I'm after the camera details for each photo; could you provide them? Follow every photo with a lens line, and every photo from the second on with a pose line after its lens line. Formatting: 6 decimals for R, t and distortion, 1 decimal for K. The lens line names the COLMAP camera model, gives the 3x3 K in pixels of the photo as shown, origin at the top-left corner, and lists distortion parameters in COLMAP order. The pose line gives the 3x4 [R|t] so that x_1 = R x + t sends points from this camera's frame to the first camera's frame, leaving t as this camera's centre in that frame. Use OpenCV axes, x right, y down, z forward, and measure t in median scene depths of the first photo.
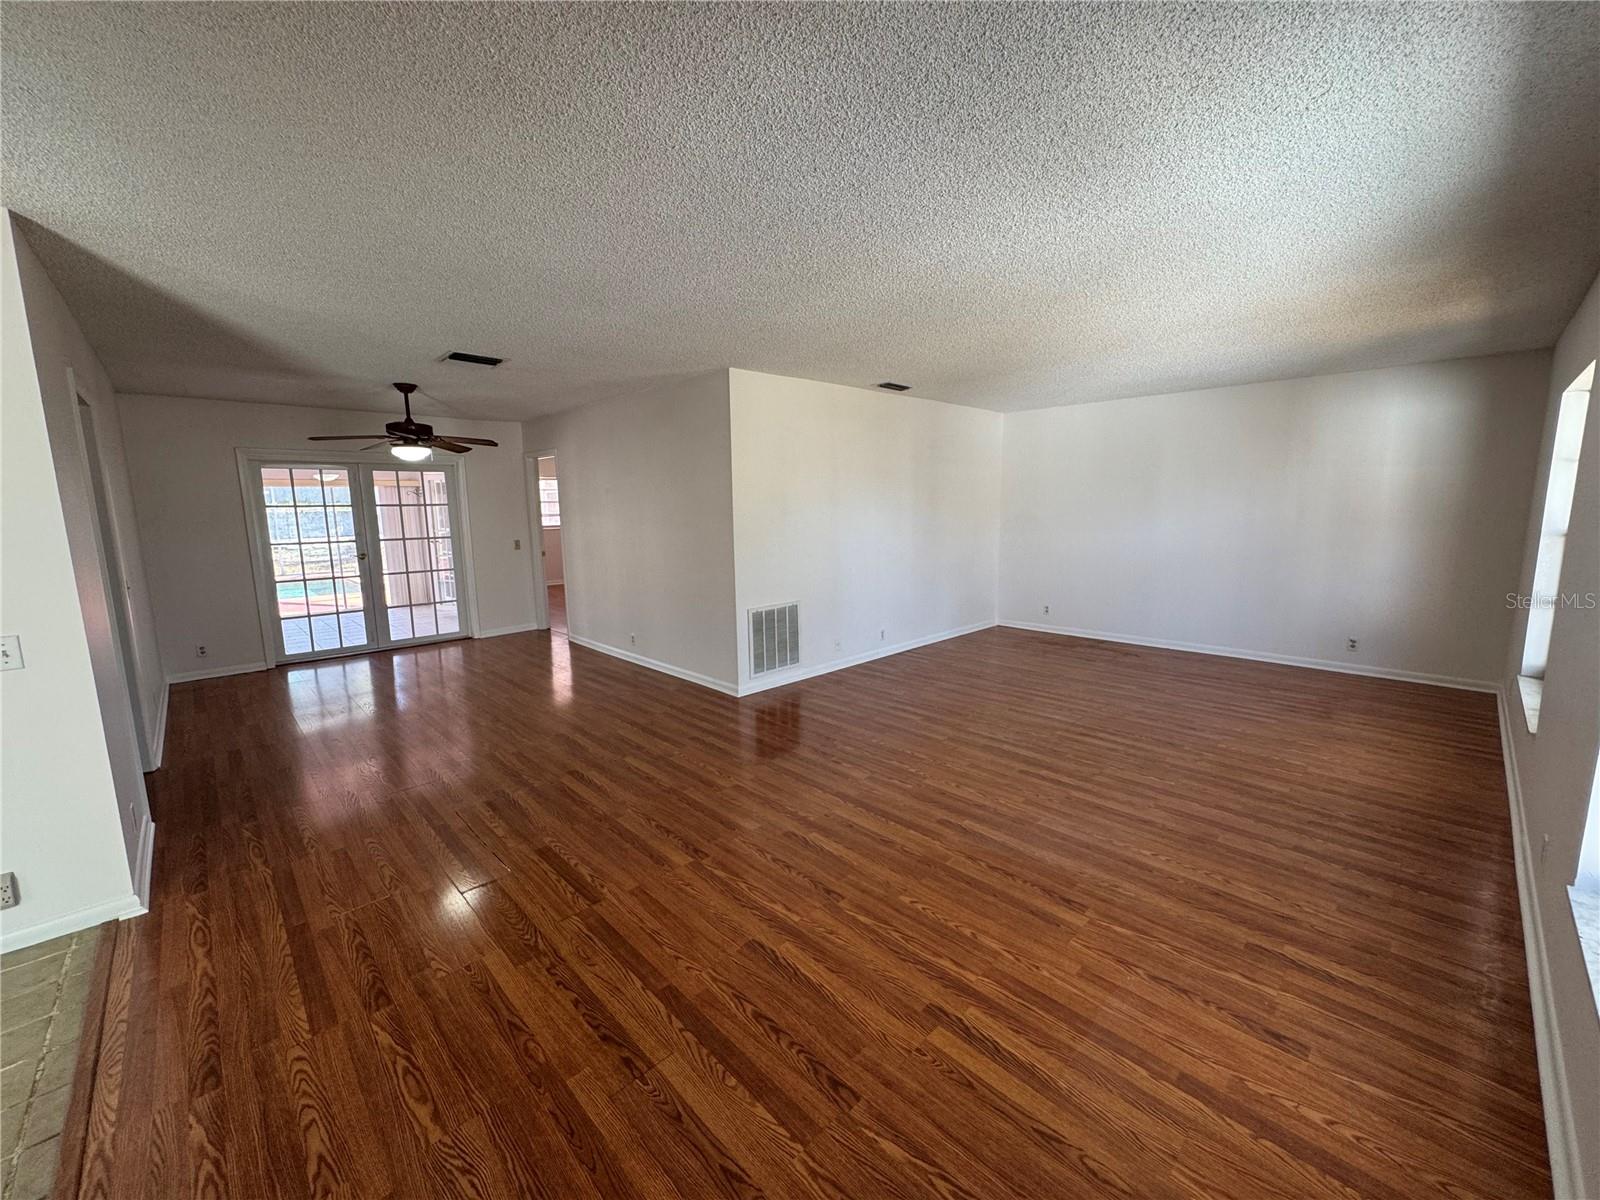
lens RADIAL K [[637.4, 0, 801.9], [0, 637.4, 599.4], [0, 0, 1]] dist [-0.003664, -0.000189]
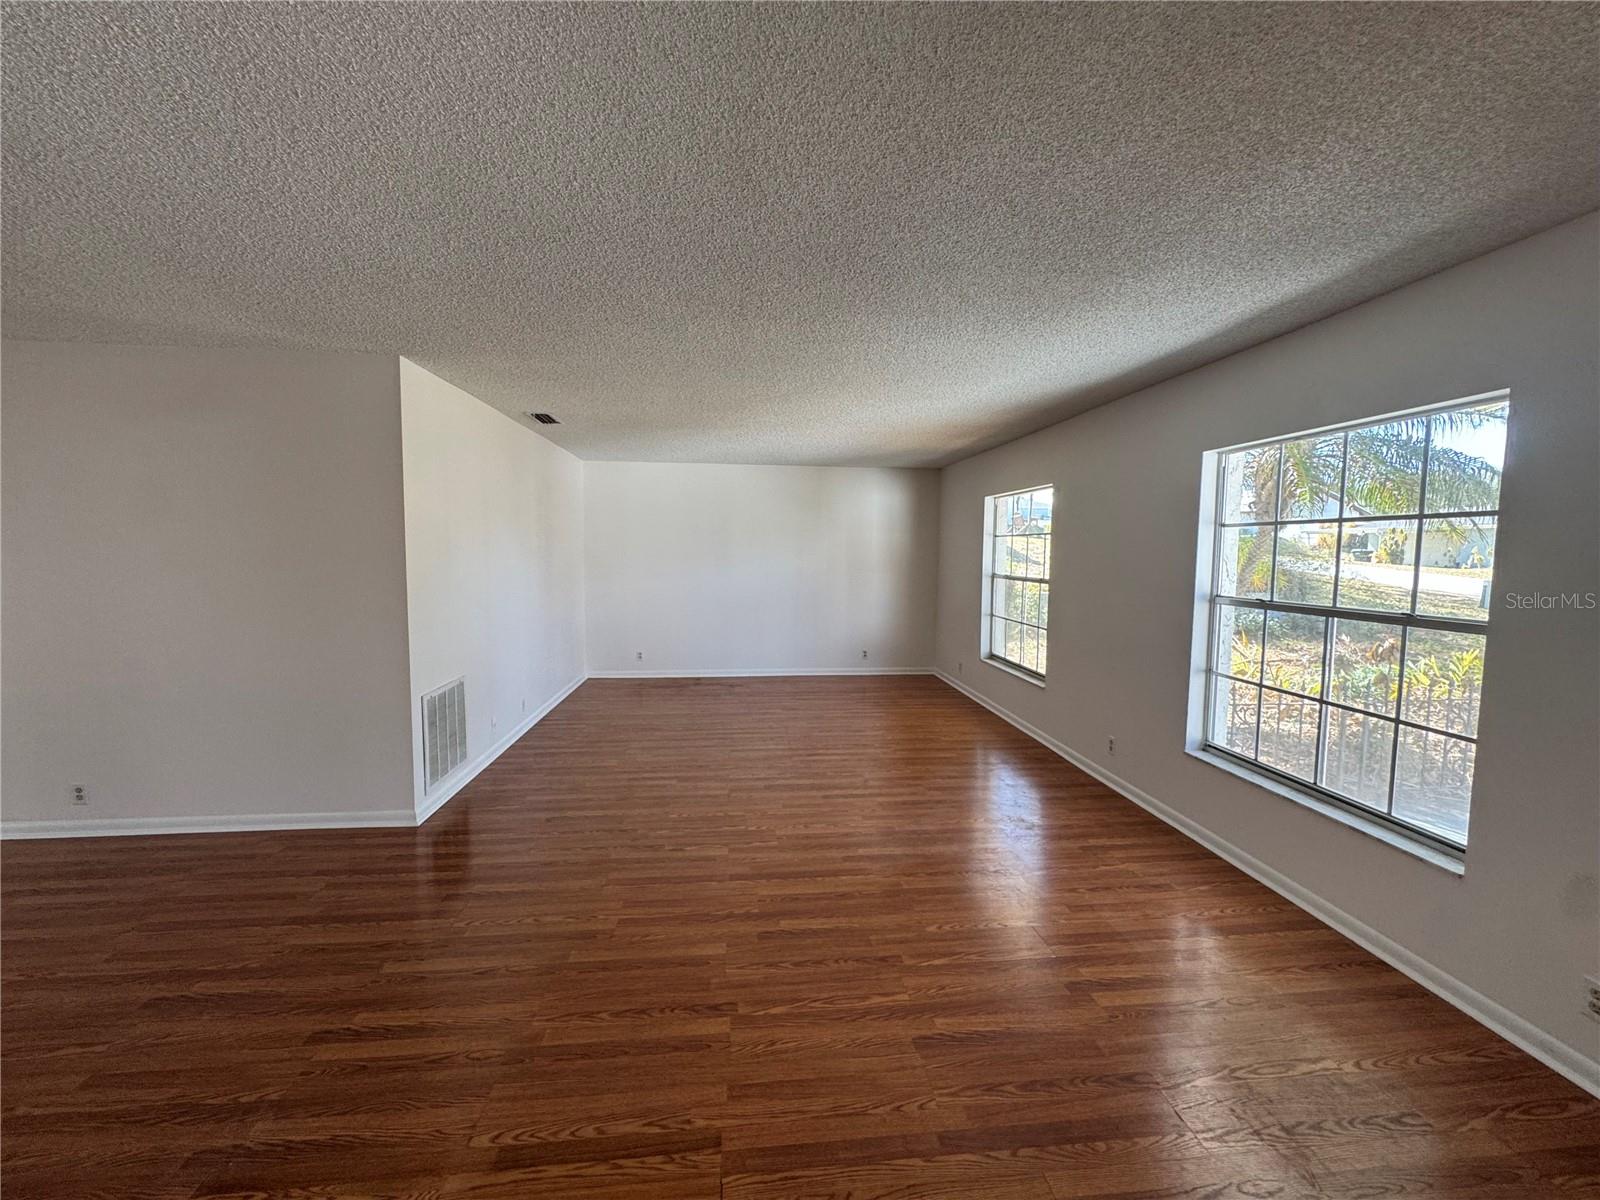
lens RADIAL K [[635.1, 0, 806.0], [0, 635.1, 602.8], [0, 0, 1]] dist [-0.002107, 0.000197]
pose [[0.614924, -0.044624, 0.787323, -0.382695], [0.099181, 0.994846, -0.021078, -0.031509], [-0.782325, 0.091048, 0.616180, 0.234185]]
